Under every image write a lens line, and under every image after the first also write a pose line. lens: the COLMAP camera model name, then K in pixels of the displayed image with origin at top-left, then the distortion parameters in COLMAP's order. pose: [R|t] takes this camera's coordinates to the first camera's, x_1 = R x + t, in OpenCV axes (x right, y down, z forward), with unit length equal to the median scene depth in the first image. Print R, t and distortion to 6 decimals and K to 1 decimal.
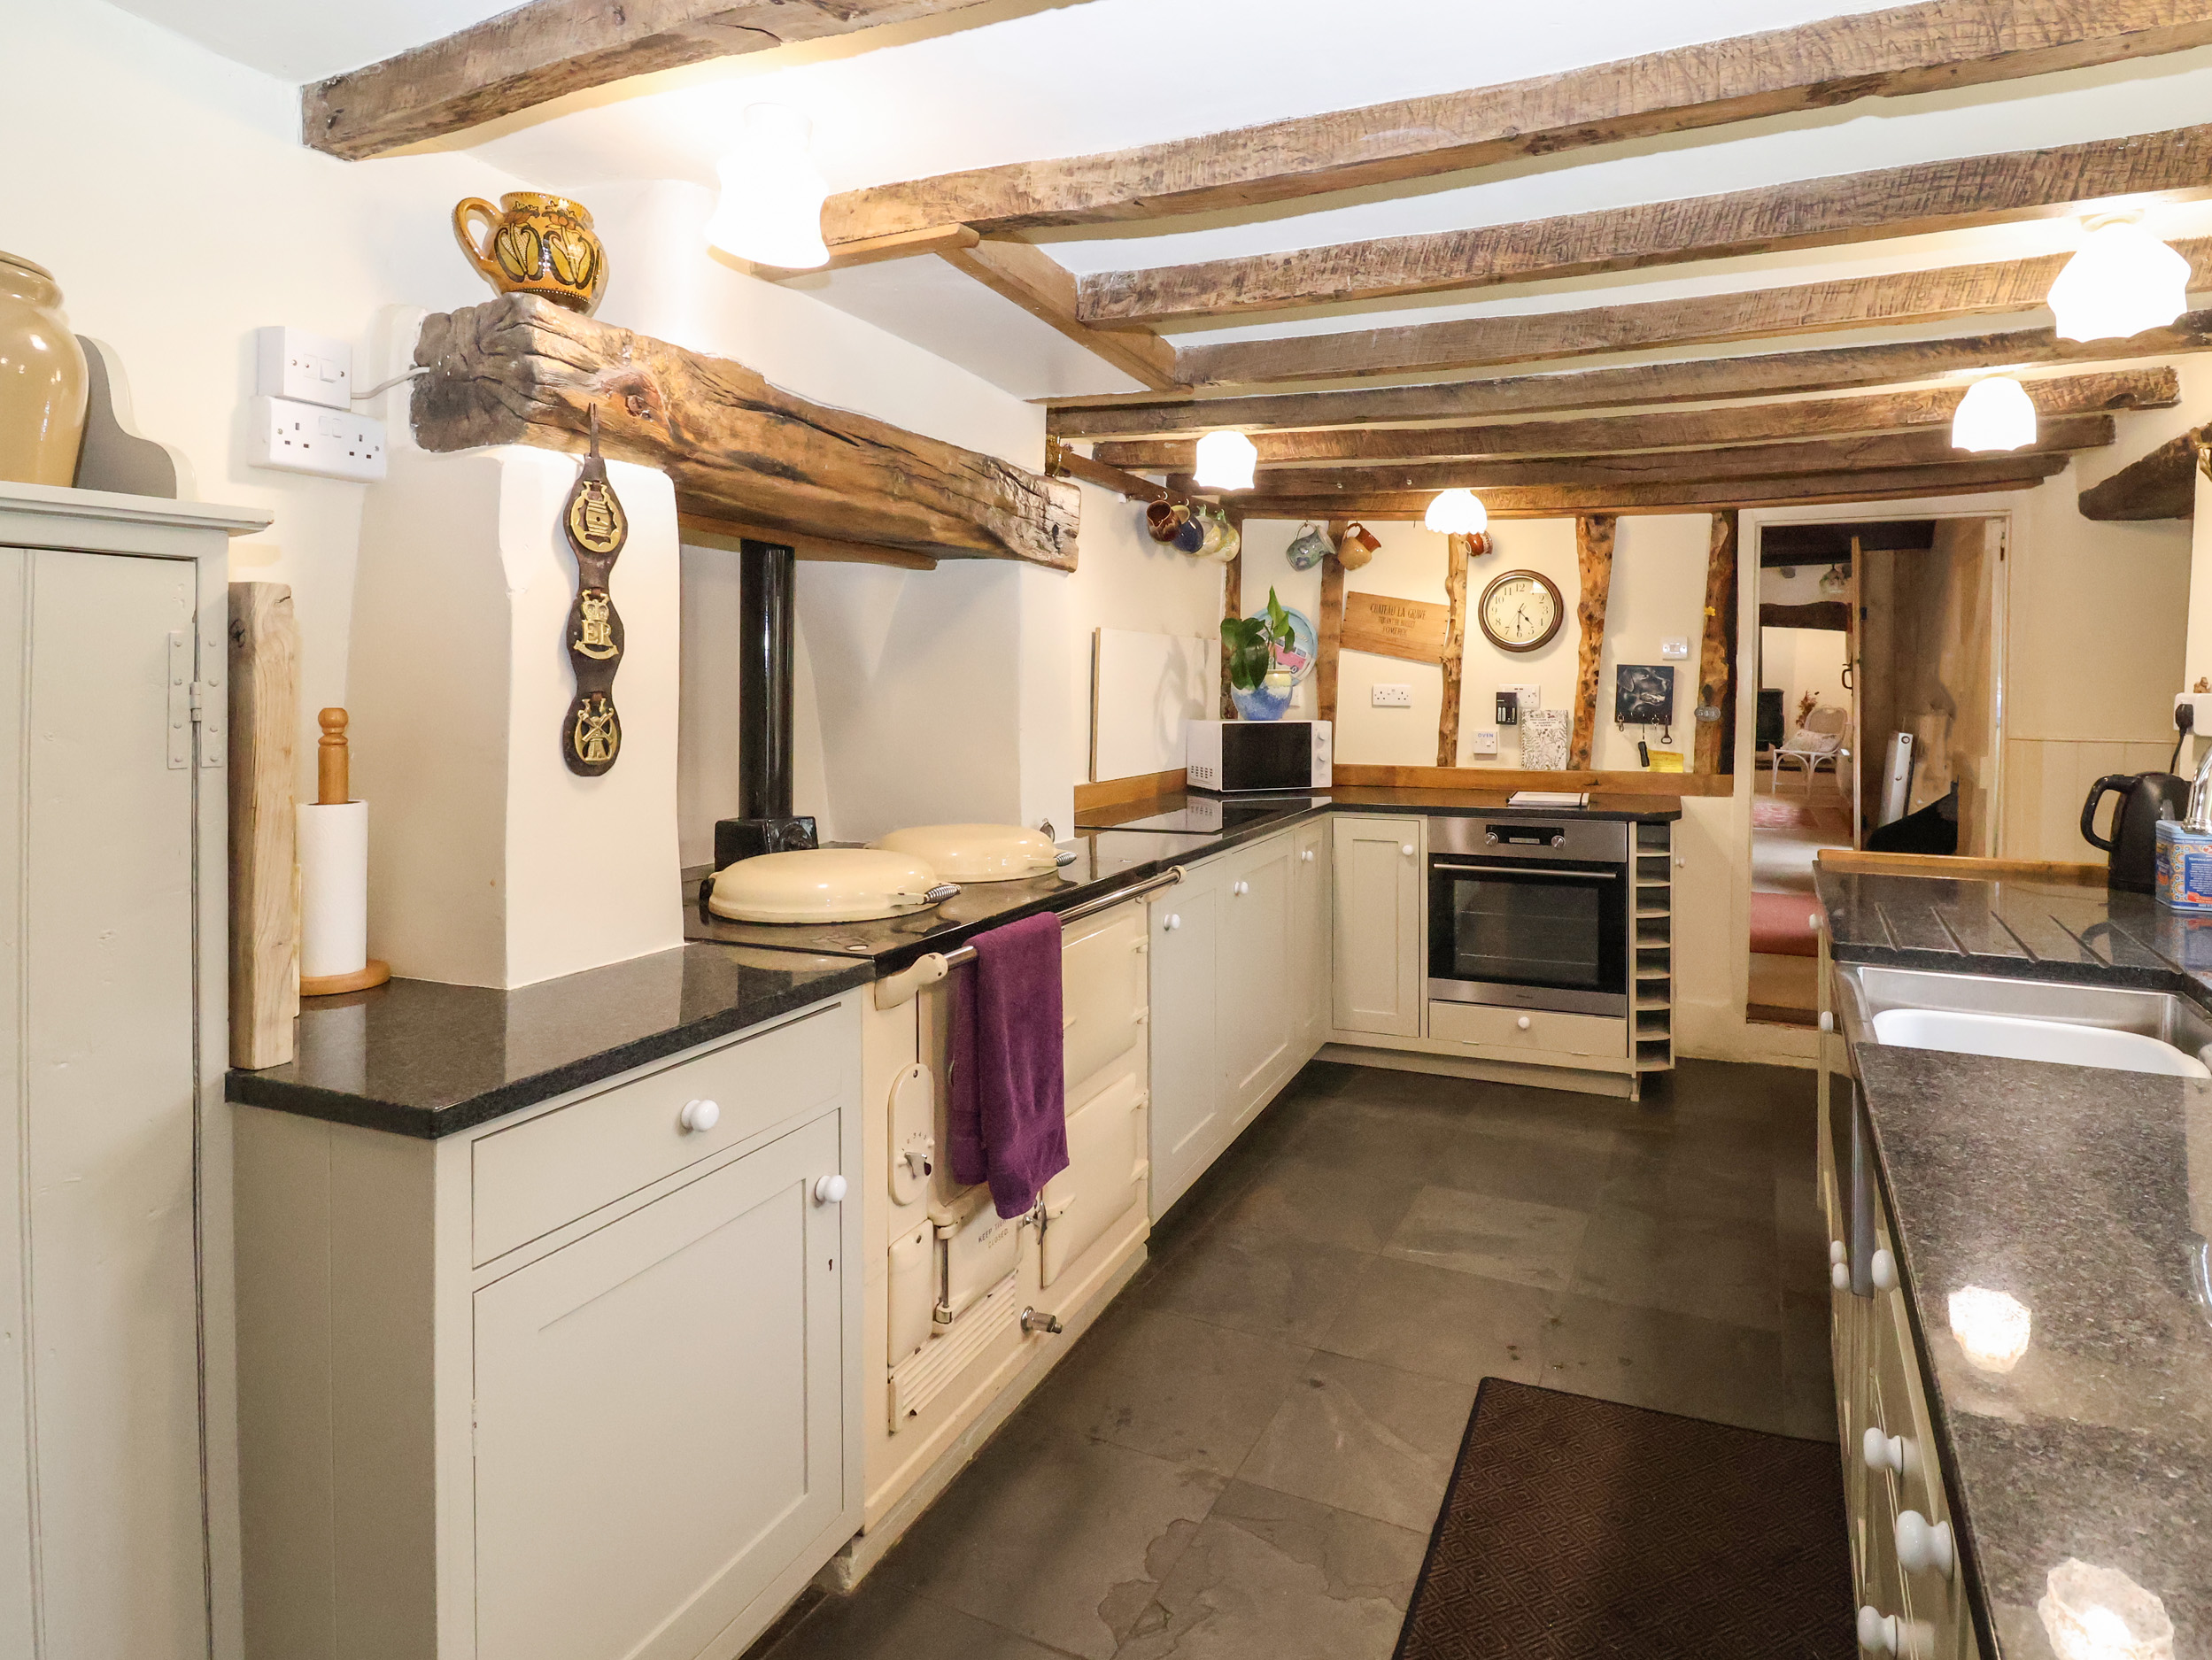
lens RADIAL K [[1232.8, 0, 1121.9], [0, 1232.8, 822.0], [0, 0, 1]] dist [0.004562, -0.016702]
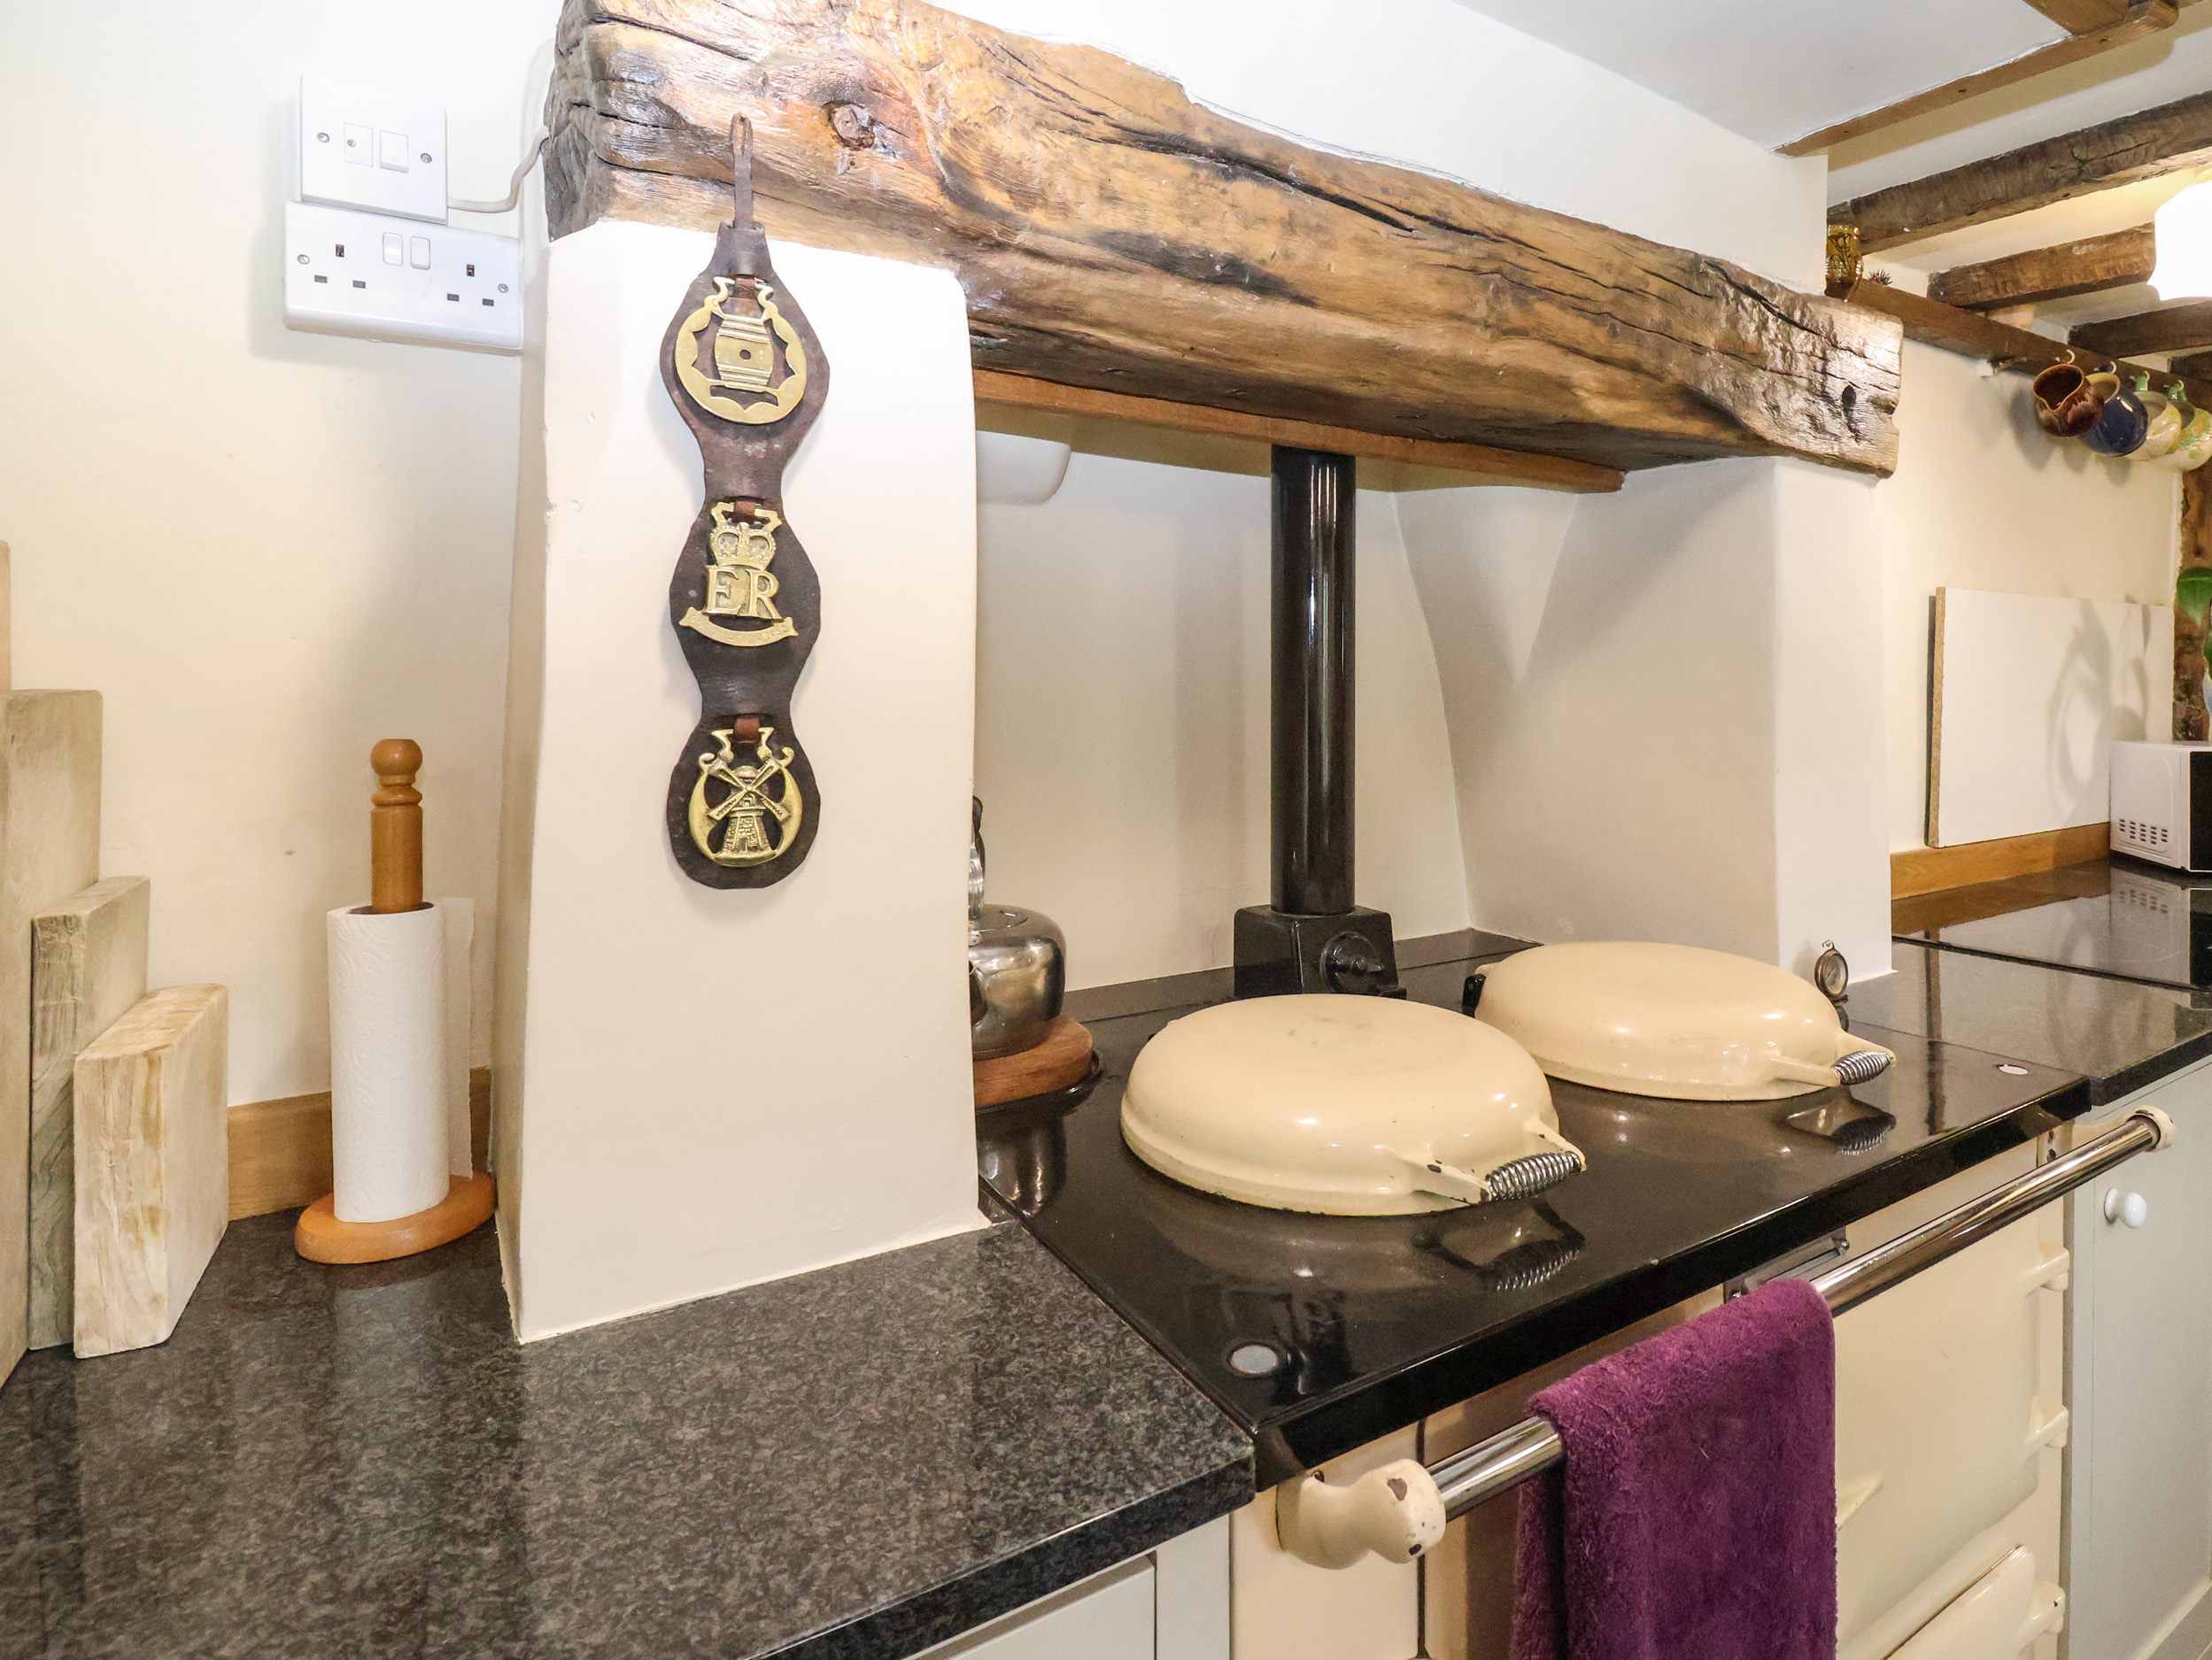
lens RADIAL K [[1270.5, 0, 1236.7], [0, 1270.5, 670.8], [0, 0, 1]] dist [-0.002435, -0.018383]
pose [[0.865594, -0.005081, -0.500720, -0.011924], [-0.052627, 0.993488, -0.101058, -0.064206], [0.497973, 0.113826, 0.859690, 0.519670]]
